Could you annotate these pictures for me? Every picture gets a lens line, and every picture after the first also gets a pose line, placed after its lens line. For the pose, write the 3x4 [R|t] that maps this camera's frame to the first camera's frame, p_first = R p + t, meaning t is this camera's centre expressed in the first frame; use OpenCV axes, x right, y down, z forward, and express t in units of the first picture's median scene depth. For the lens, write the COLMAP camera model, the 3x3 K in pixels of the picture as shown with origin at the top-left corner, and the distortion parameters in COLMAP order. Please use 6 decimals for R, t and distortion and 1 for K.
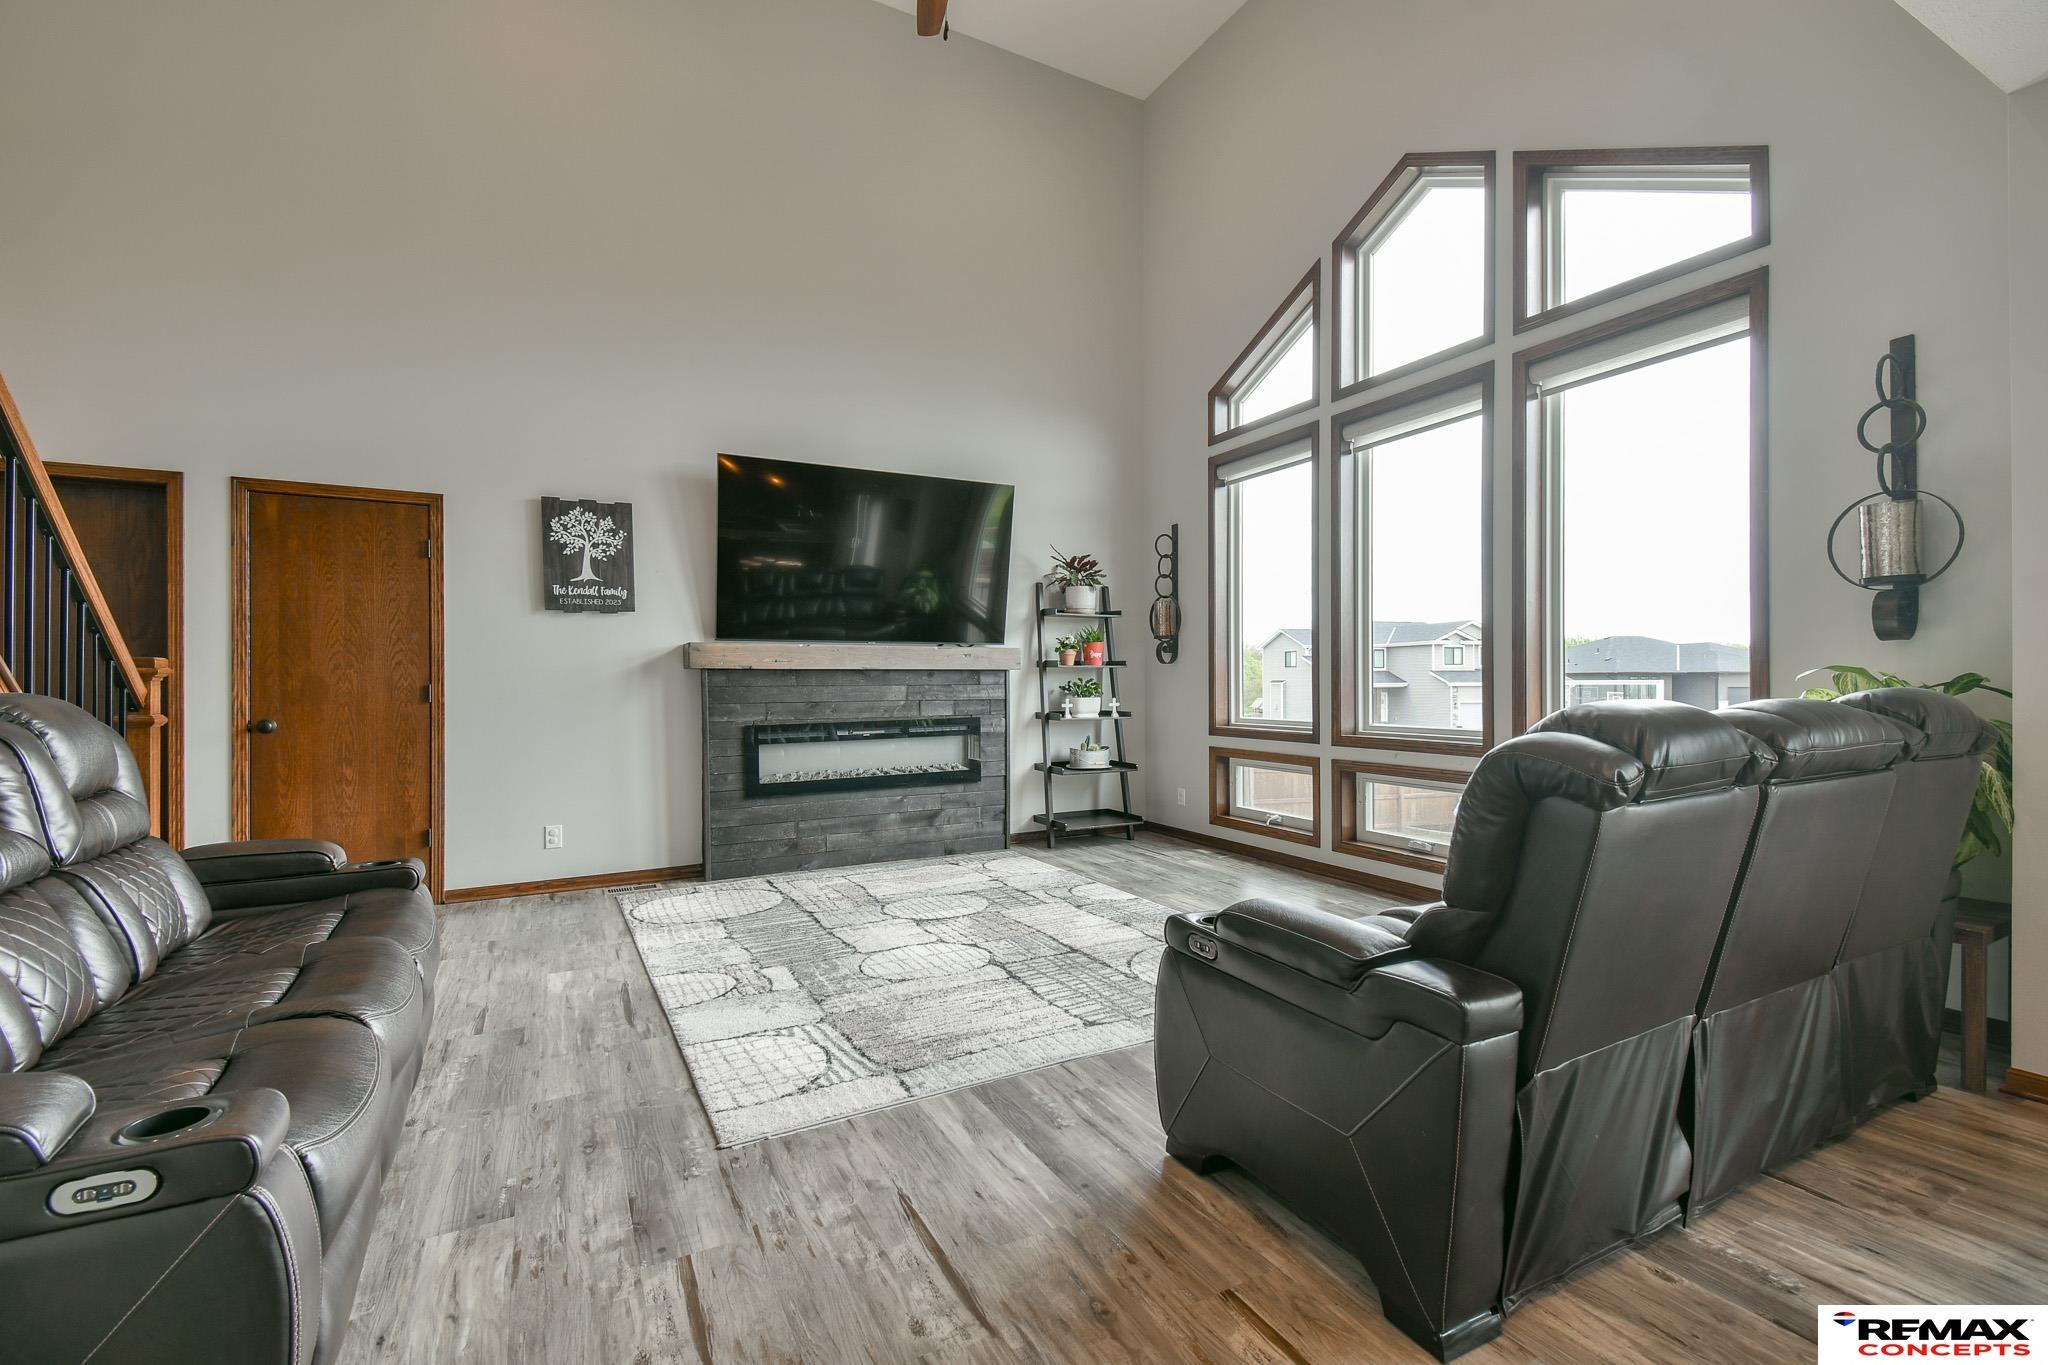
lens RADIAL K [[889.1, 0, 1024.0], [0, 889.1, 682.5], [0, 0, 1]] dist [0.046291, -0.025576]
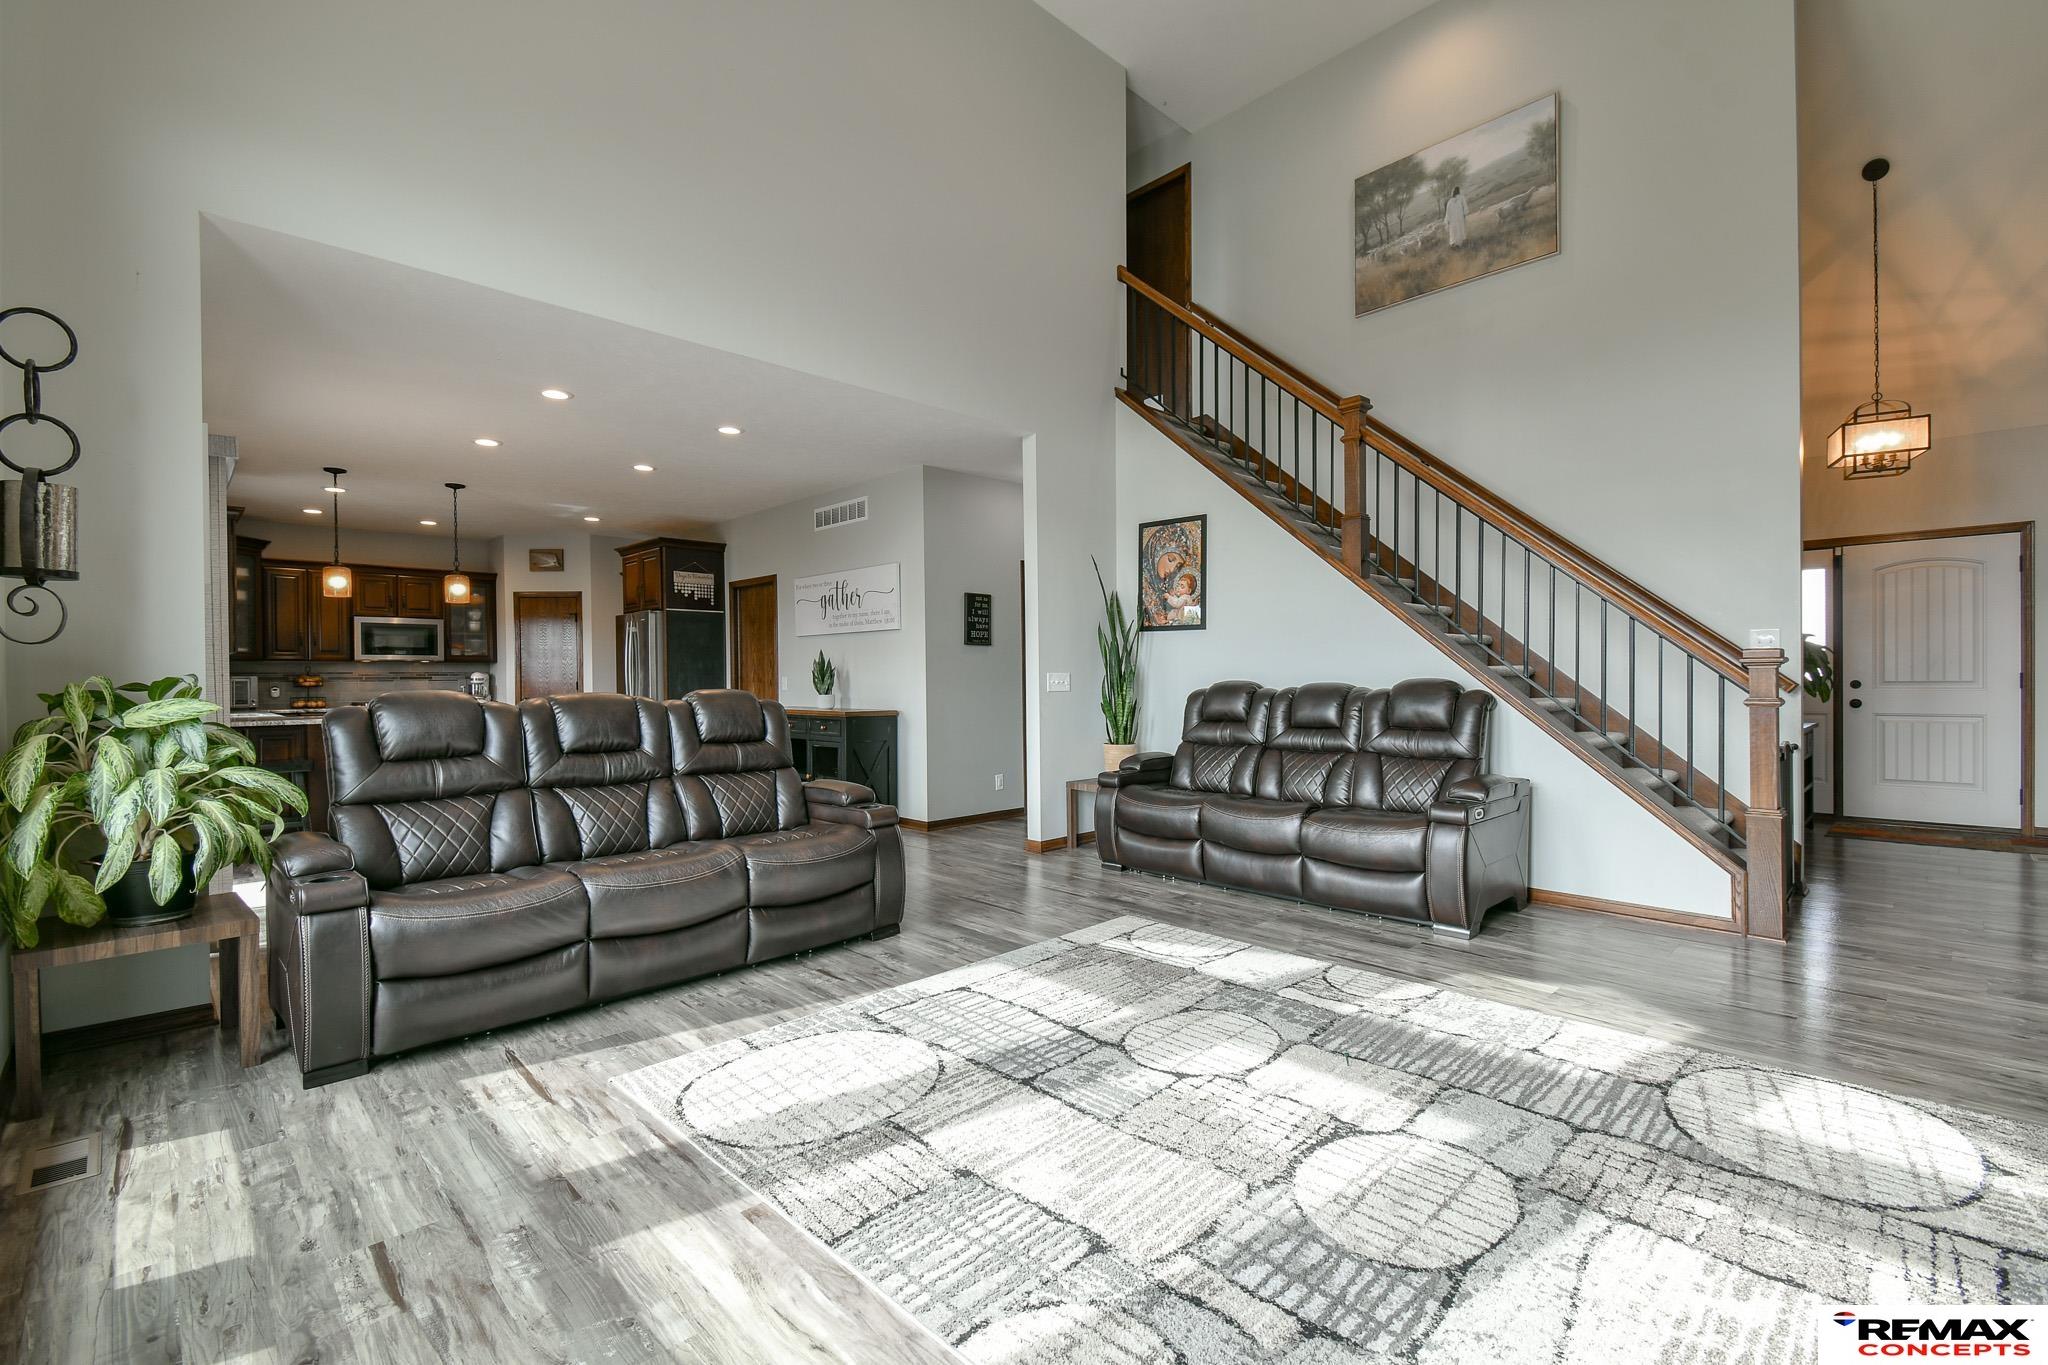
lens RADIAL K [[889.1, 0, 1024.0], [0, 889.1, 682.5], [0, 0, 1]] dist [0.046291, -0.025576]
pose [[-0.961111, 0.013255, -0.275842, 0.256424], [0.011839, 0.999907, 0.006799, -0.003353], [0.275907, 0.003268, -0.961179, 1.761673]]
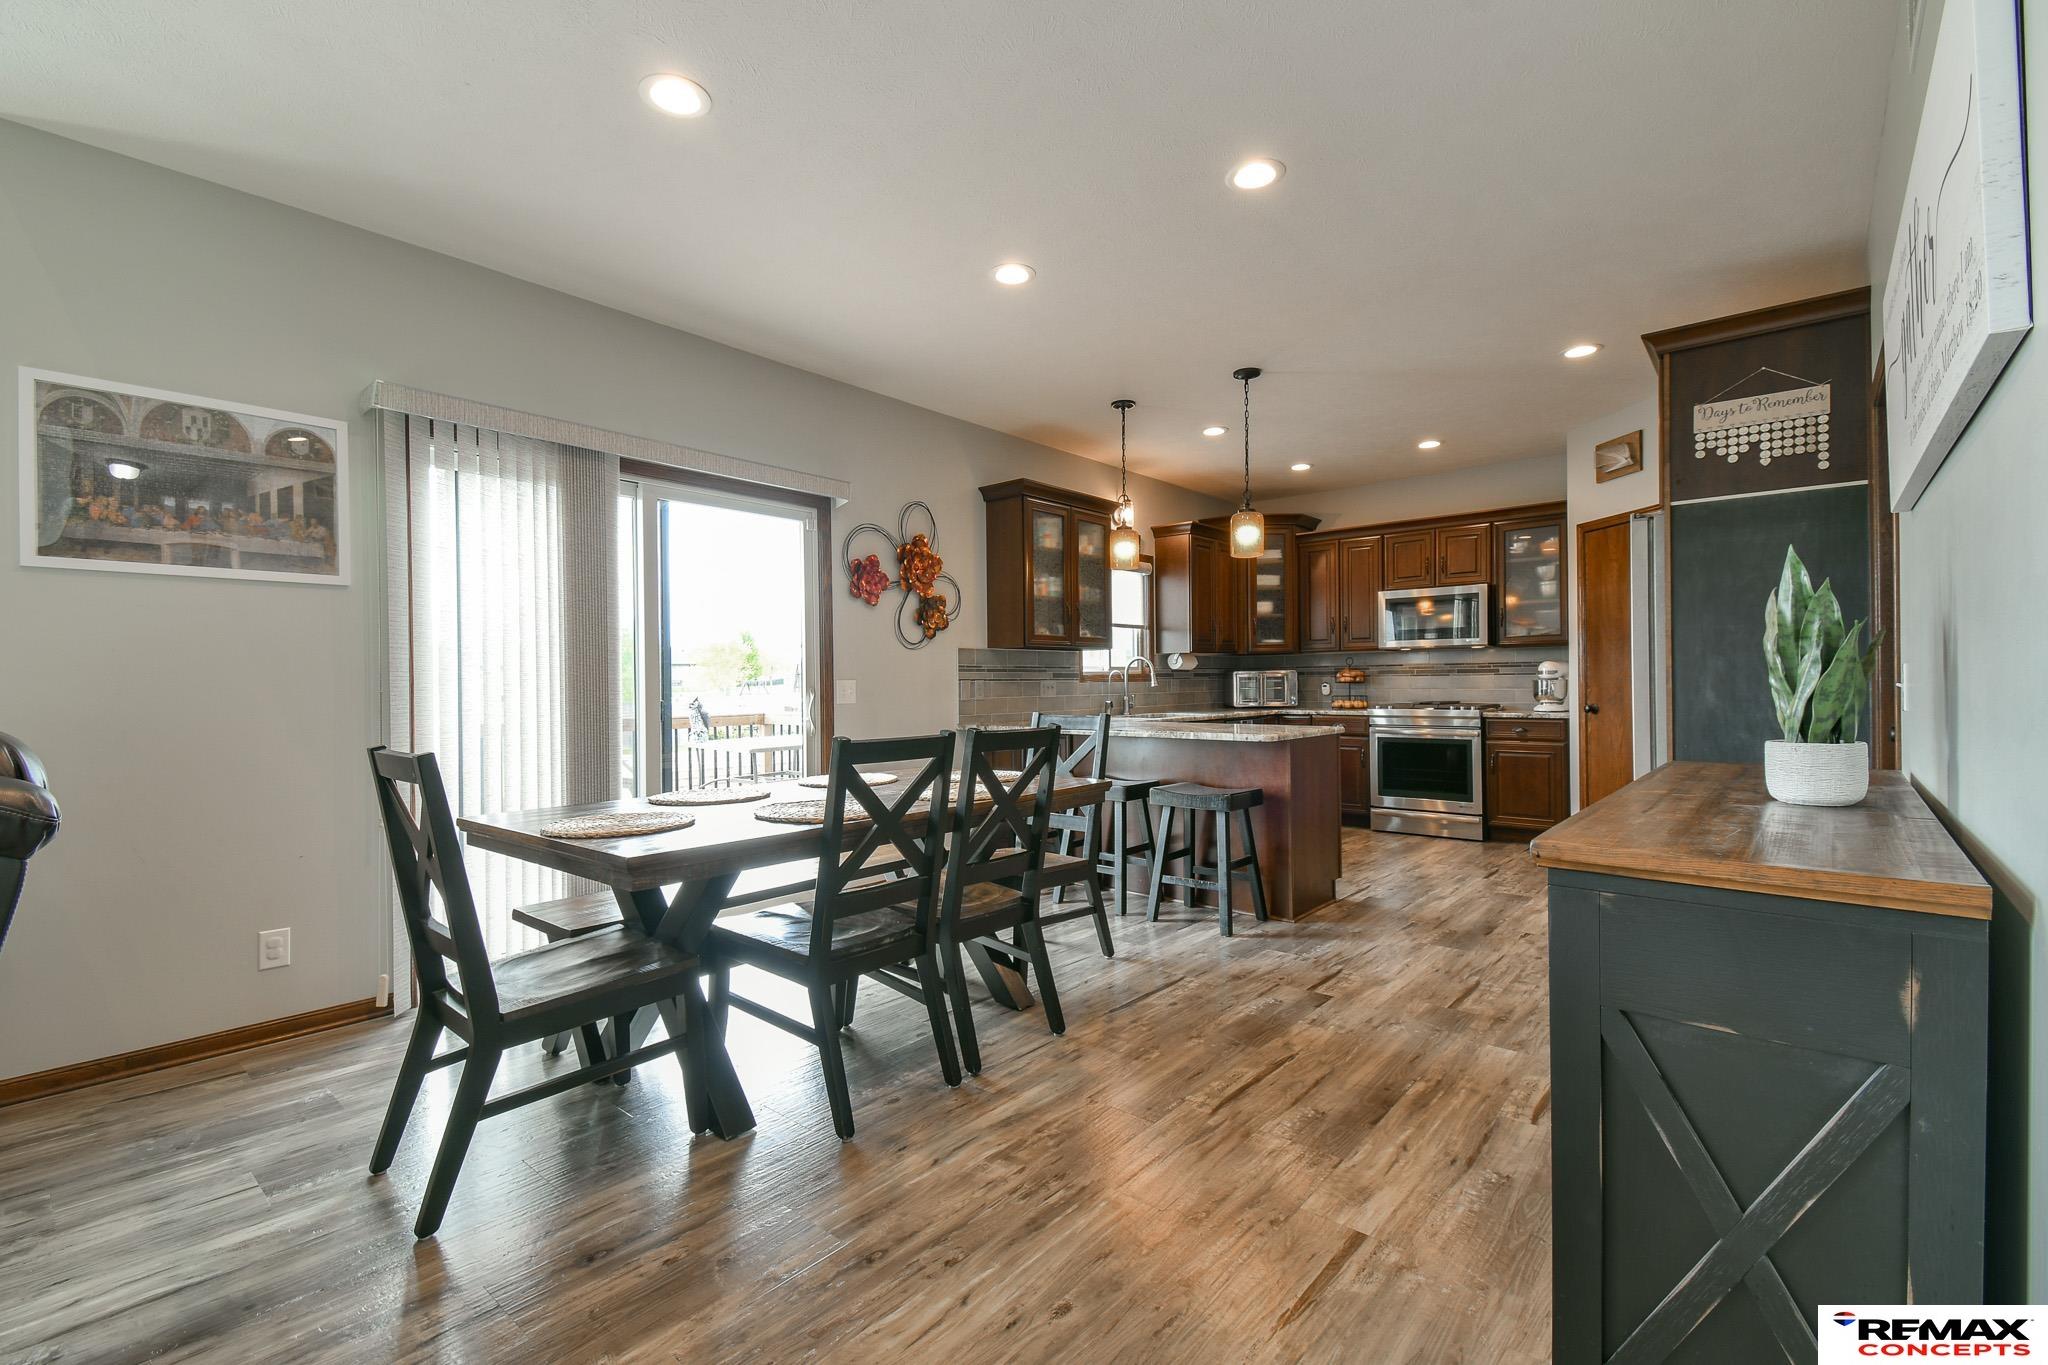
lens RADIAL K [[889.1, 0, 1024.0], [0, 889.1, 682.5], [0, 0, 1]] dist [0.046291, -0.025576]
pose [[-0.365534, 0.007289, 0.930770, -0.171215], [0.011885, 0.999924, -0.003163, -0.000743], [-0.930722, 0.009906, -0.365593, 0.189854]]
